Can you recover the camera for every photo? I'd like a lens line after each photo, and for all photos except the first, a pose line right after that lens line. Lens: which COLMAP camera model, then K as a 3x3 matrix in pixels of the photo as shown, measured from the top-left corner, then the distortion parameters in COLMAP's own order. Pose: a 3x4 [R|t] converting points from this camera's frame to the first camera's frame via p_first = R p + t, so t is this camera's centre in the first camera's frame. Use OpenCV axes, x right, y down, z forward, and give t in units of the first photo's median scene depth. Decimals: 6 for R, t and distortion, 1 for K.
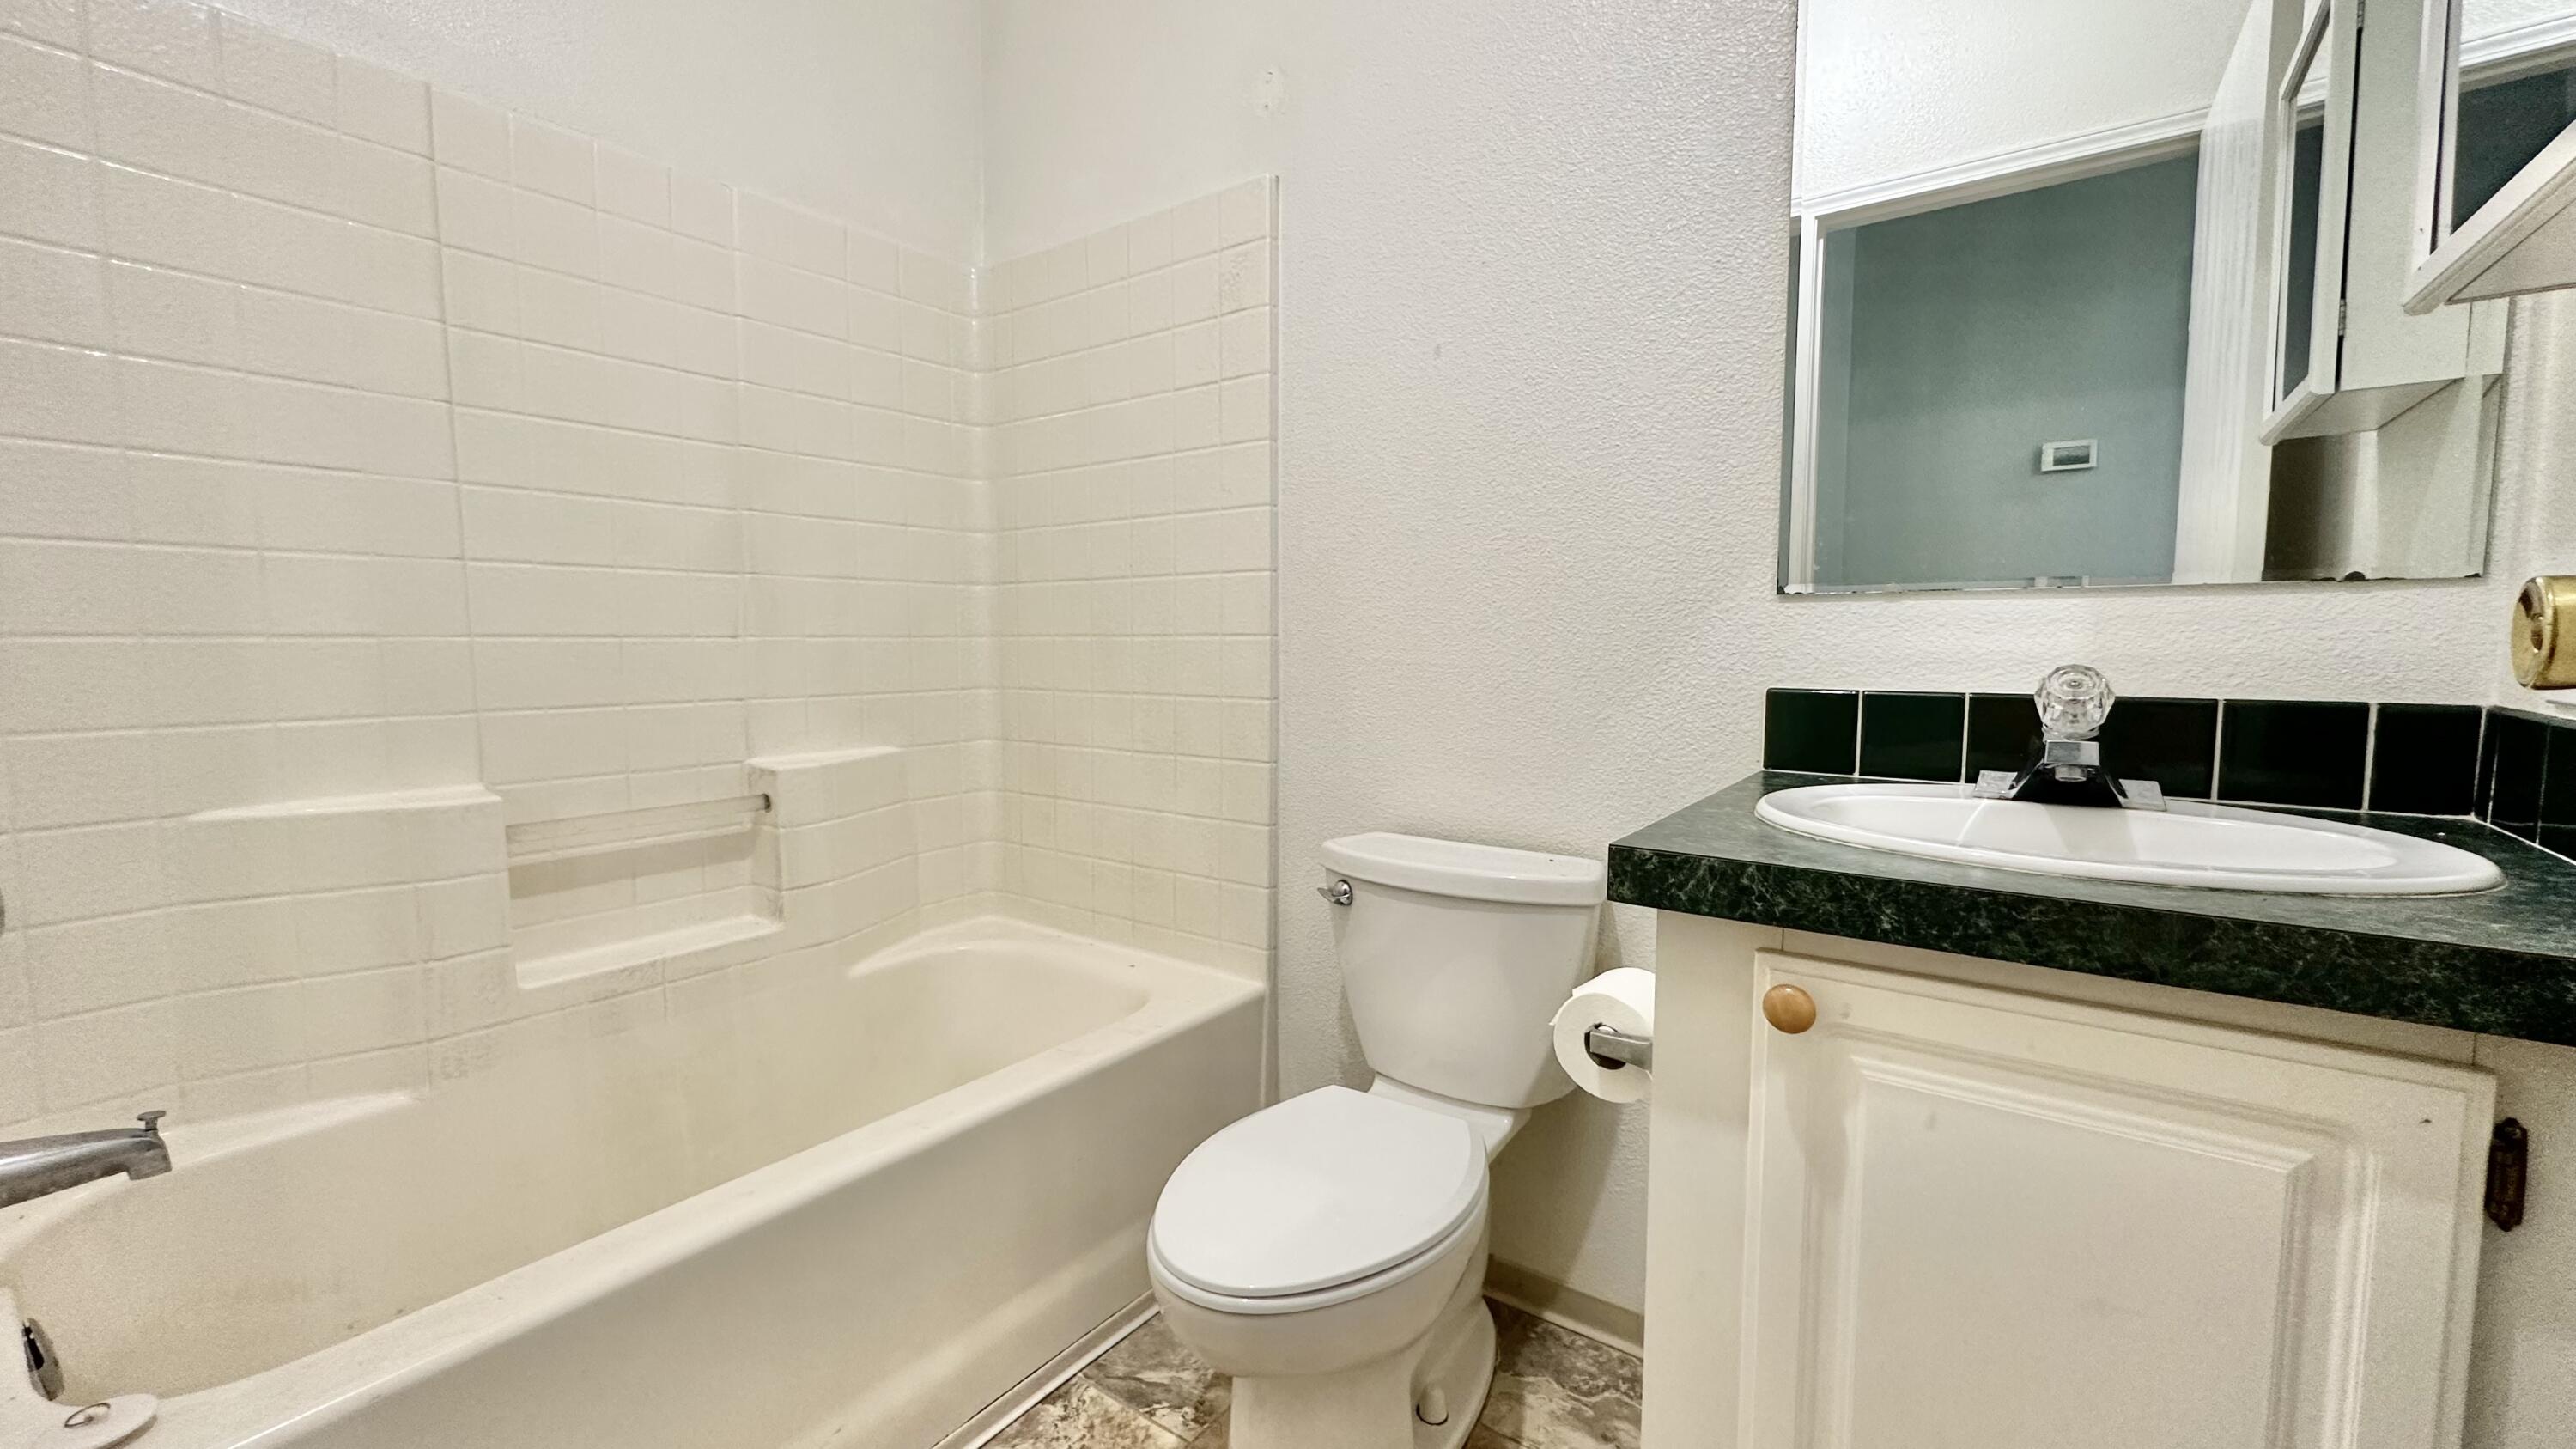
lens RADIAL K [[1029.7, 0, 1285.4], [0, 1029.7, 720.7], [0, 0, 1]] dist [0.000786, 0.000274]
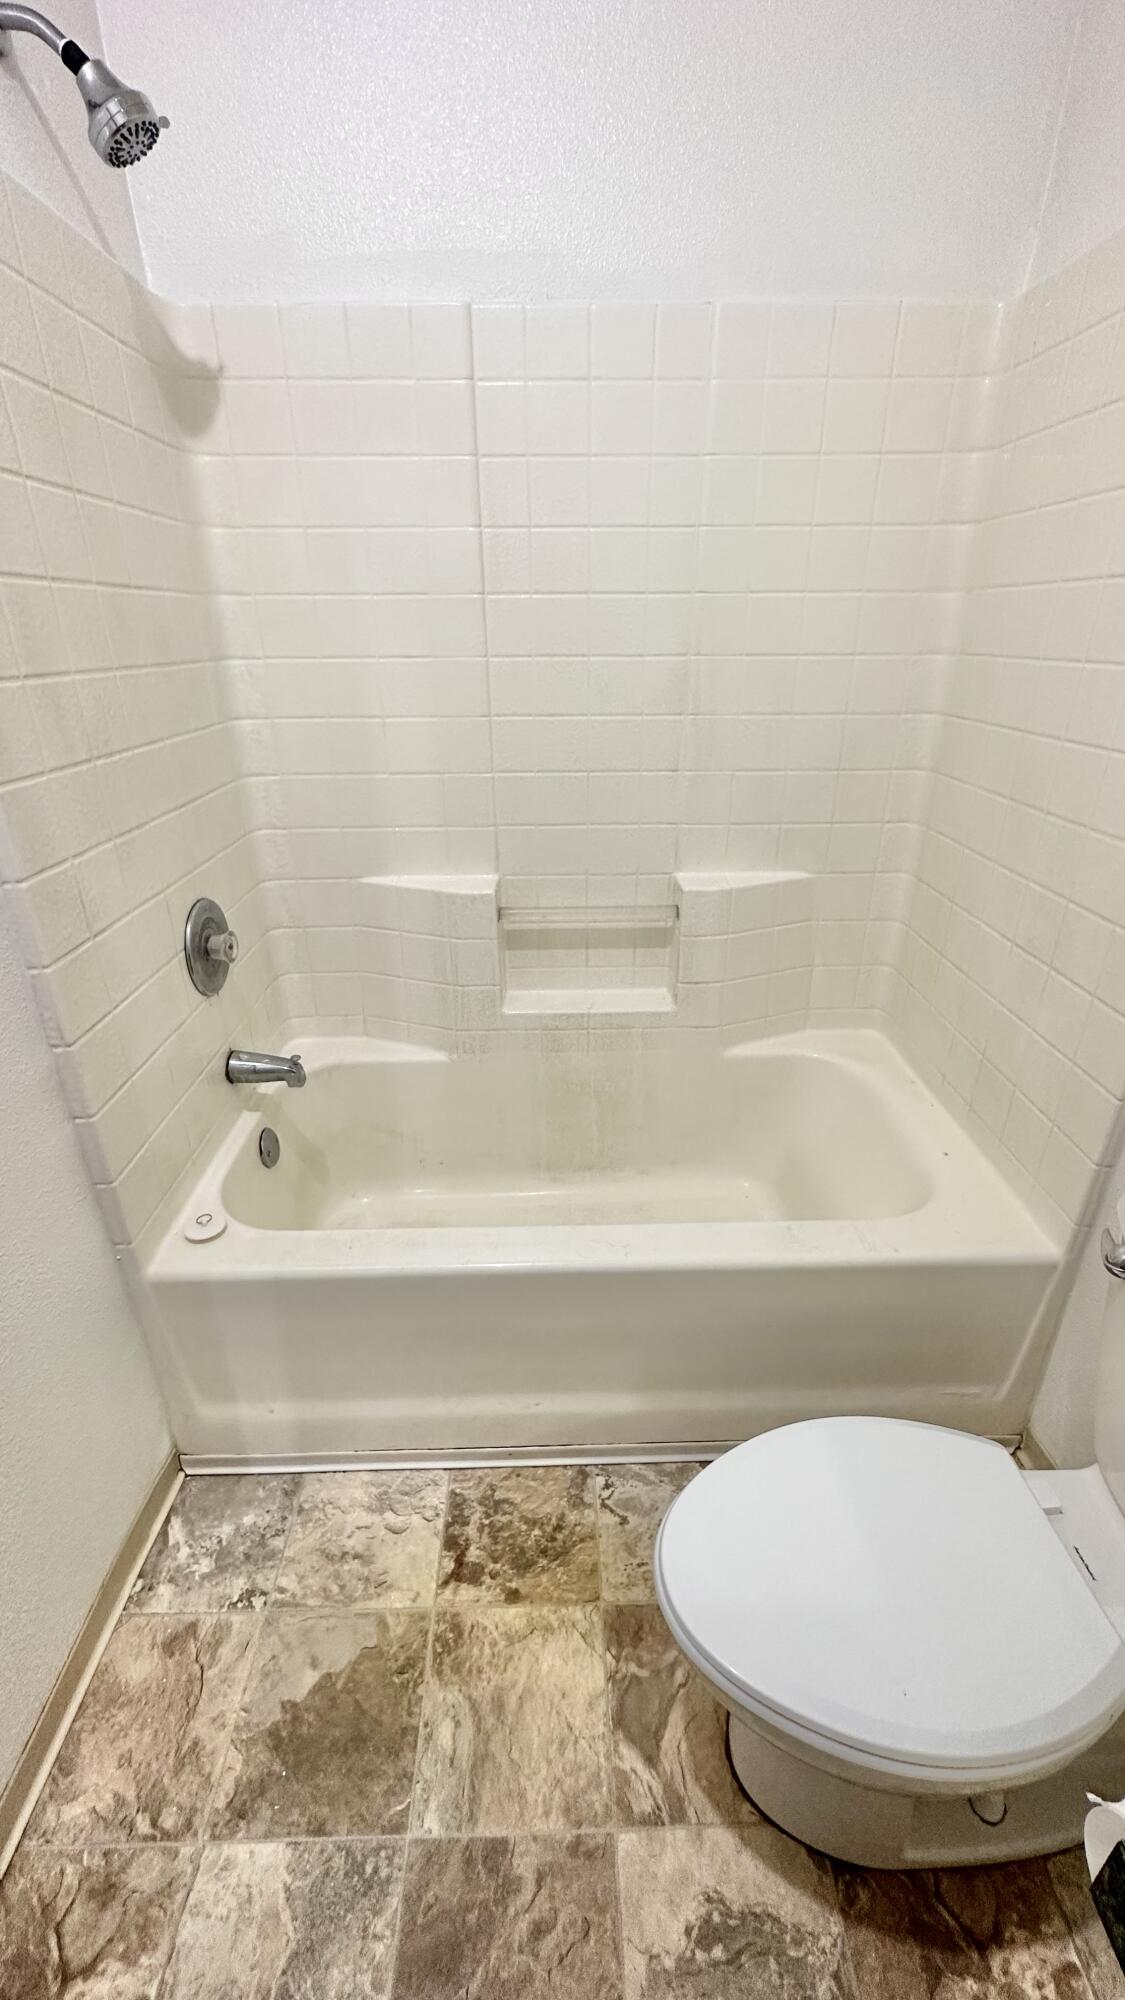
lens RADIAL K [[799.3, 0, 562.5], [0, 799.3, 1000.0], [0, 0, 1]] dist [0.000786, 0.000274]
pose [[0.605738, 0.330114, -0.723952, 0.152259], [-0.059218, 0.926052, 0.372721, -0.182816], [0.793457, -0.182900, 0.580494, 0.328870]]
